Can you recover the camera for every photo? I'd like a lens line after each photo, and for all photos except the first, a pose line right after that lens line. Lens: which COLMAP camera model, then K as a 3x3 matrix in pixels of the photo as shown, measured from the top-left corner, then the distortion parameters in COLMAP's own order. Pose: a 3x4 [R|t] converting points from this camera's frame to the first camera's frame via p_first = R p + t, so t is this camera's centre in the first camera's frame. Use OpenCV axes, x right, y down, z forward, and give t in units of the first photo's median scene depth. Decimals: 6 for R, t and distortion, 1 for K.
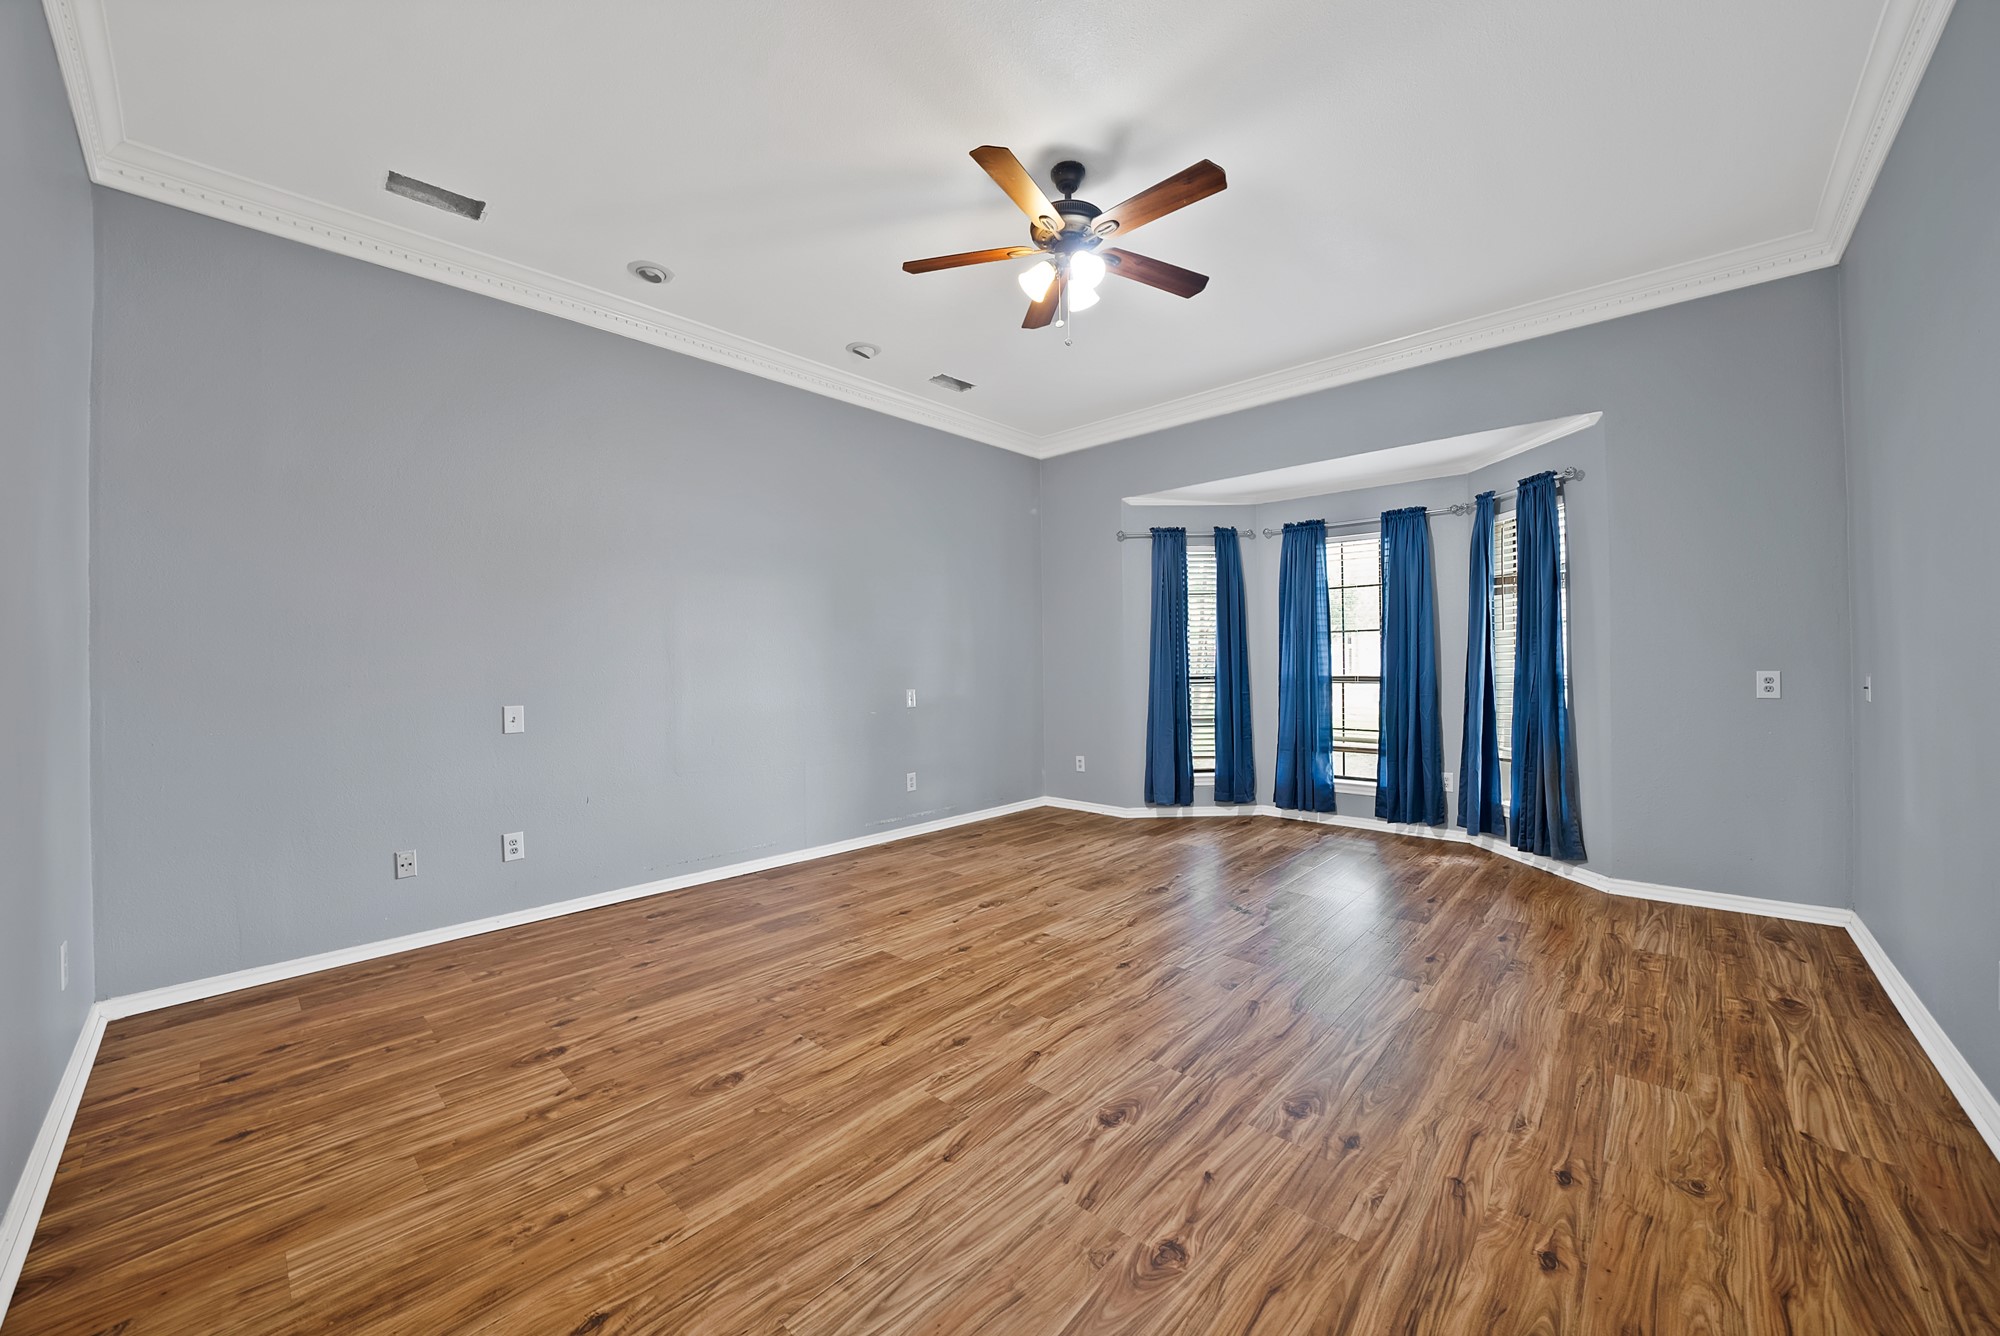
lens RADIAL K [[726.3, 0, 1009.2], [0, 726.3, 662.3], [0, 0, 1]] dist [-0.023321, 0.002037]
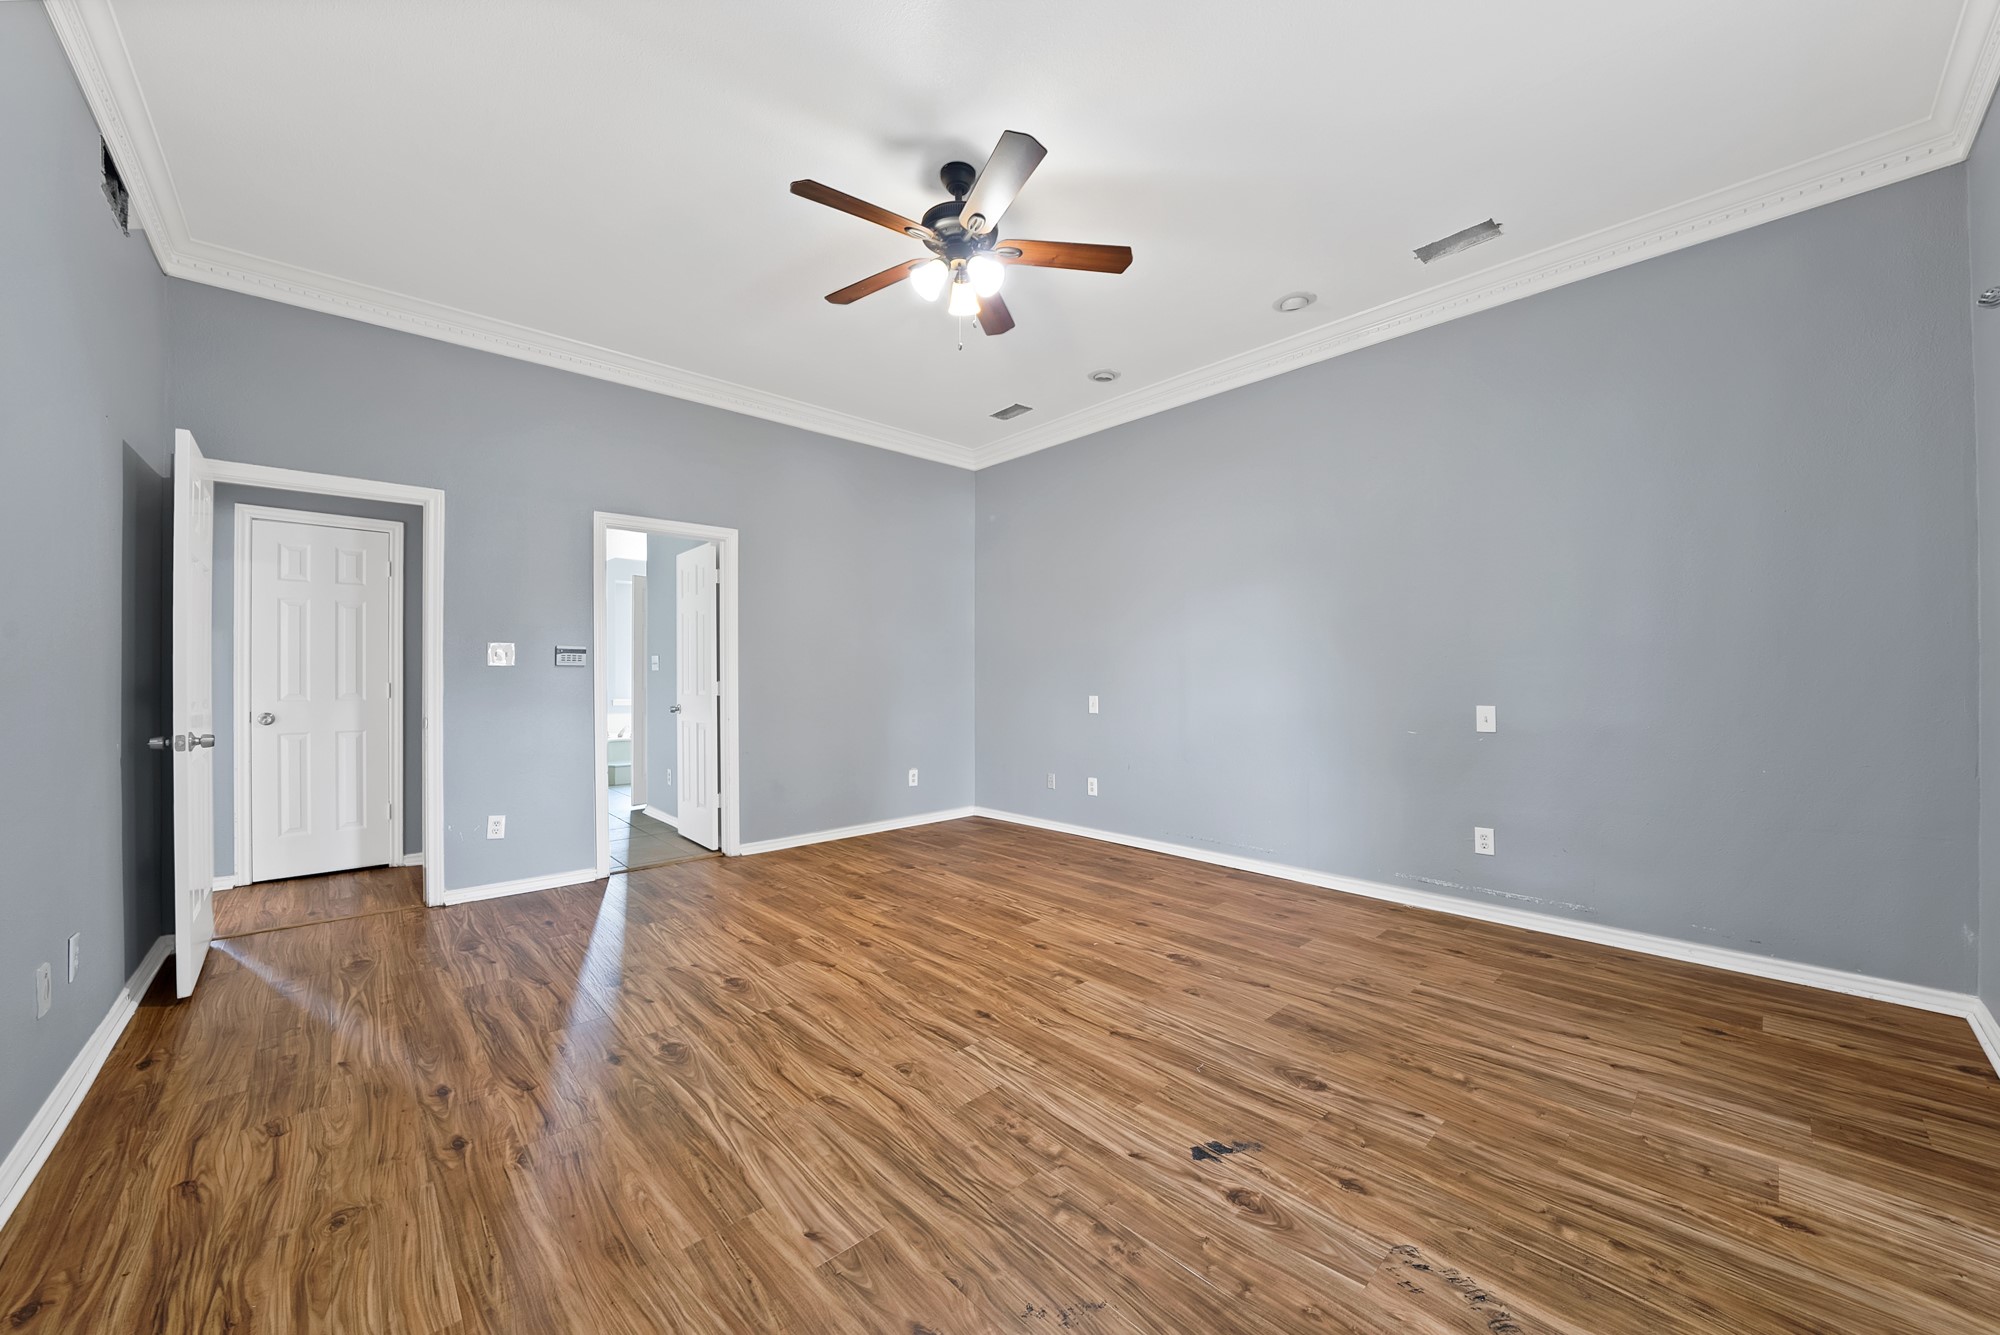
lens RADIAL K [[726.3, 0, 1010.3], [0, 726.3, 672.2], [0, 0, 1]] dist [-0.023321, 0.002037]
pose [[-0.065213, 0.009136, -0.997830, 1.270315], [0.007452, 0.999935, 0.008668, -0.006178], [0.997844, -0.006870, -0.065277, 1.347194]]
